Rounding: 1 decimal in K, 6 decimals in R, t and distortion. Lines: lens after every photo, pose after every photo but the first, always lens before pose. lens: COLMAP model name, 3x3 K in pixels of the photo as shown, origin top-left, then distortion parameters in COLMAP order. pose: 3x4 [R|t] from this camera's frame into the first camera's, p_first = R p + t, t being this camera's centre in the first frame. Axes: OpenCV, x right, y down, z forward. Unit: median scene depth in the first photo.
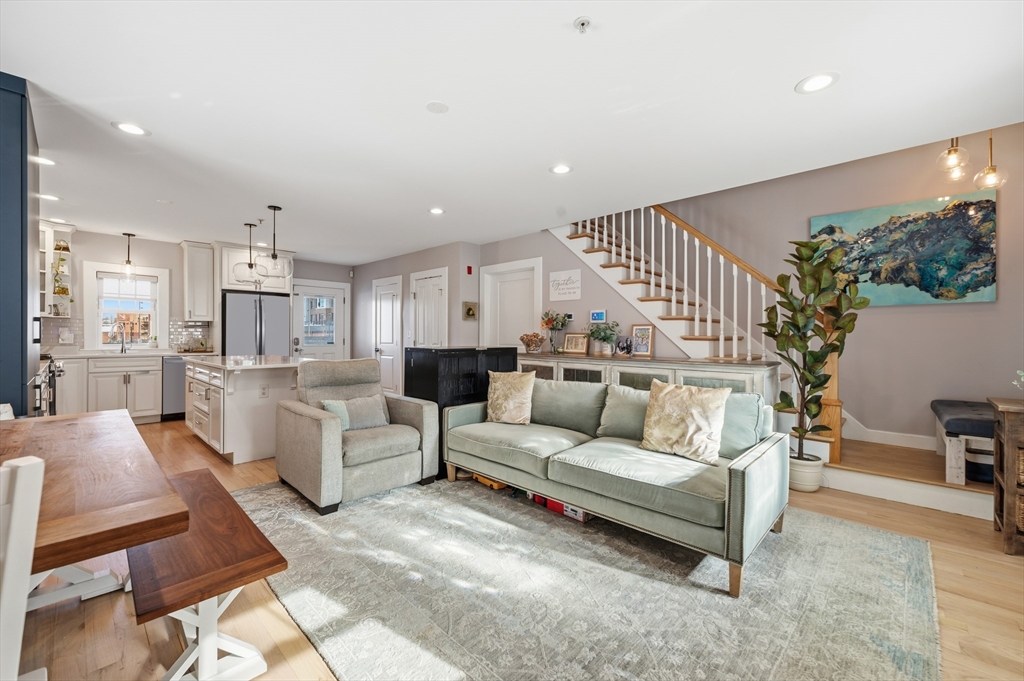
lens RADIAL K [[413.4, 0, 513.5], [0, 413.4, 337.1], [0, 0, 1]] dist [-0.000371, 0.000093]
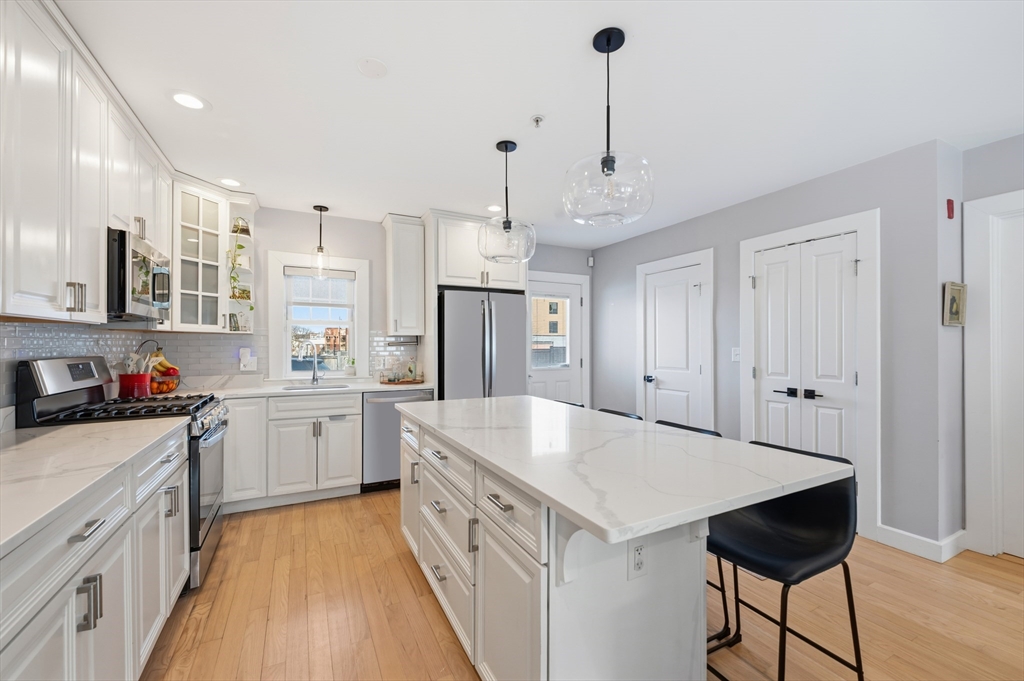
lens RADIAL K [[414.5, 0, 513.1], [0, 414.5, 345.8], [0, 0, 1]] dist [-0.002140, -0.000647]
pose [[0.942717, -0.004779, -0.333560, -0.412217], [0.003837, 0.999987, -0.003481, -0.021066], [0.333572, 0.002002, 0.942722, 0.469080]]
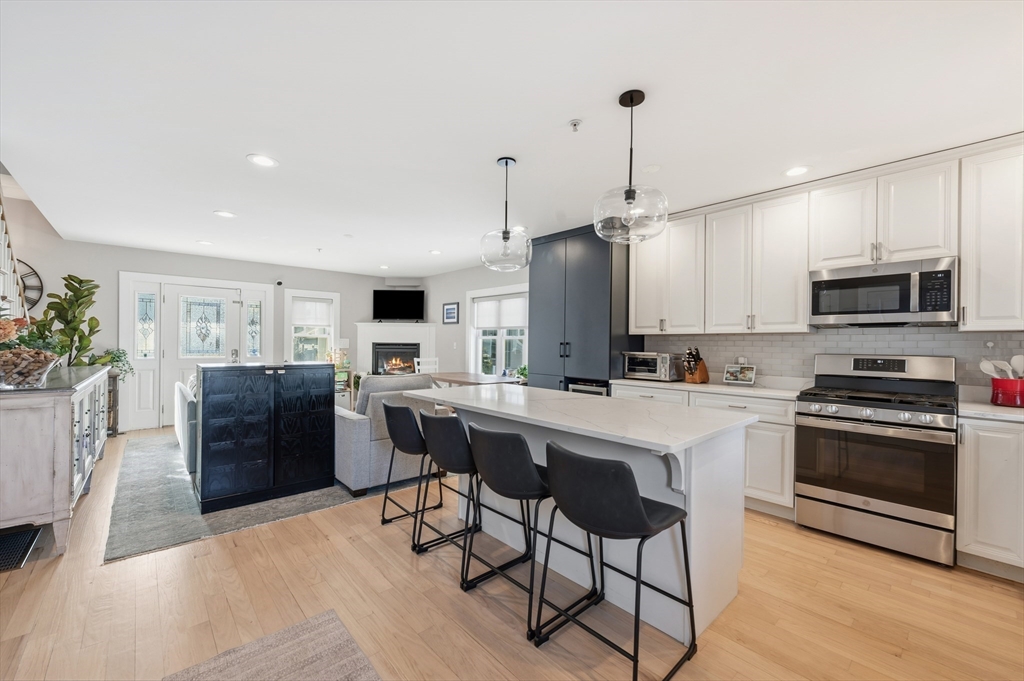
lens RADIAL K [[406.0, 0, 511.5], [0, 406.0, 344.3], [0, 0, 1]] dist [-0.001580, -0.000287]
pose [[-0.996620, -0.016587, 0.080452, -0.495027], [-0.016065, 0.999845, 0.007139, -0.023024], [-0.080558, 0.005822, -0.996733, 1.268678]]
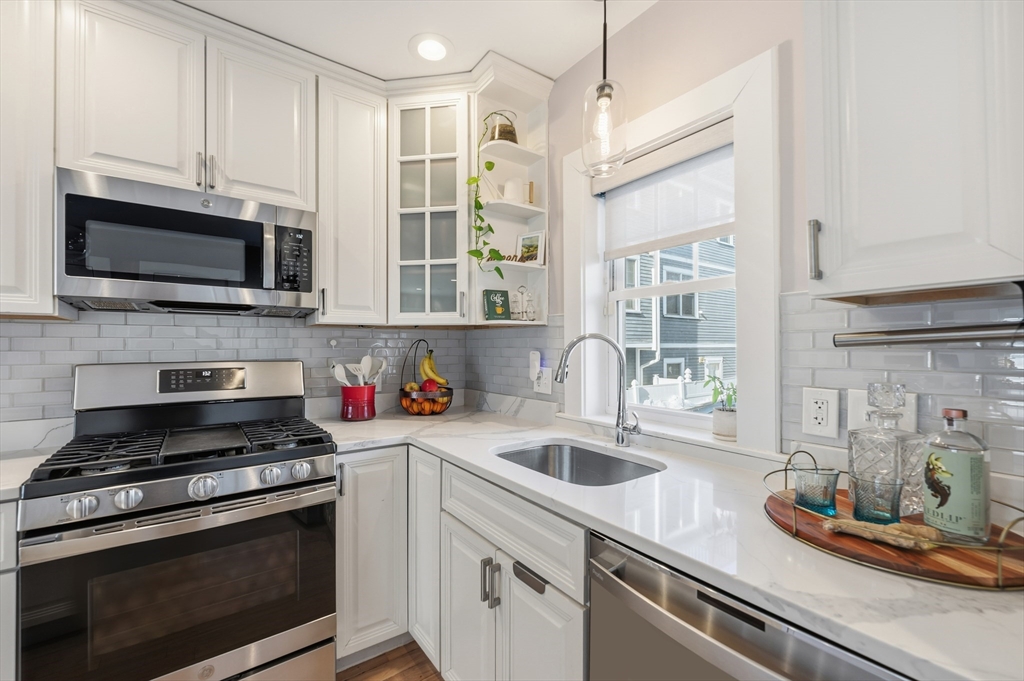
lens RADIAL K [[414.5, 0, 513.1], [0, 414.5, 345.8], [0, 0, 1]] dist [-0.002140, -0.000647]
pose [[-0.175105, -0.011313, -0.984485, -0.668450], [-0.001657, 0.999936, -0.011196, -0.022073], [0.984548, -0.000329, -0.175113, 0.981248]]
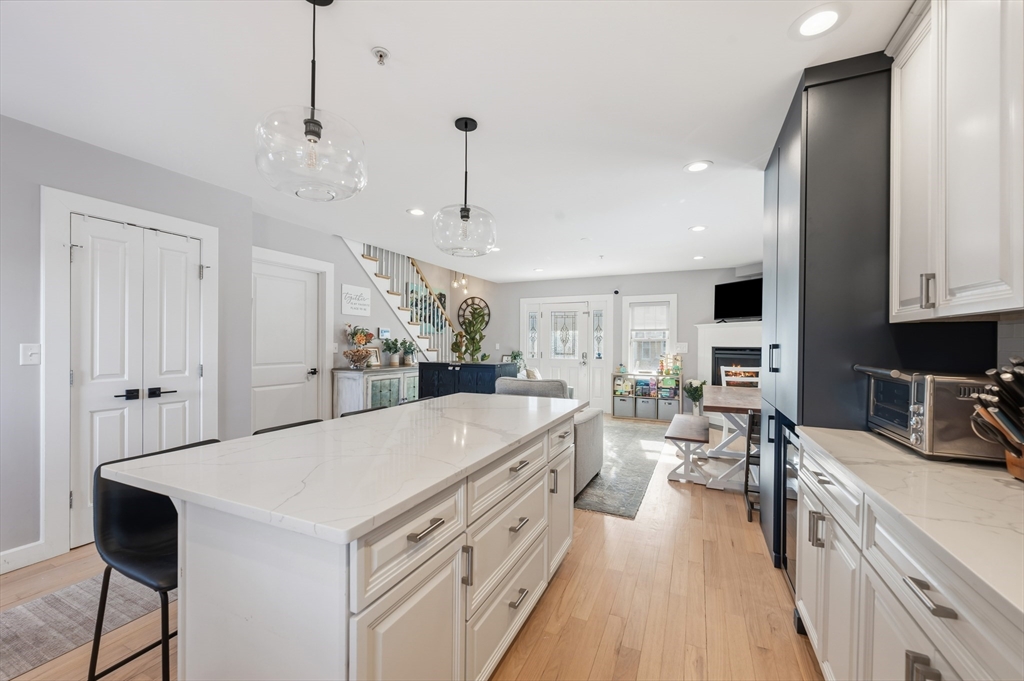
lens RADIAL K [[406.0, 0, 511.5], [0, 406.0, 344.3], [0, 0, 1]] dist [-0.001580, -0.000287]
pose [[-0.317241, -0.008856, 0.948304, -0.848112], [-0.005635, 0.999956, 0.007454, -0.024056], [-0.948328, -0.002979, -0.317277, 0.856244]]
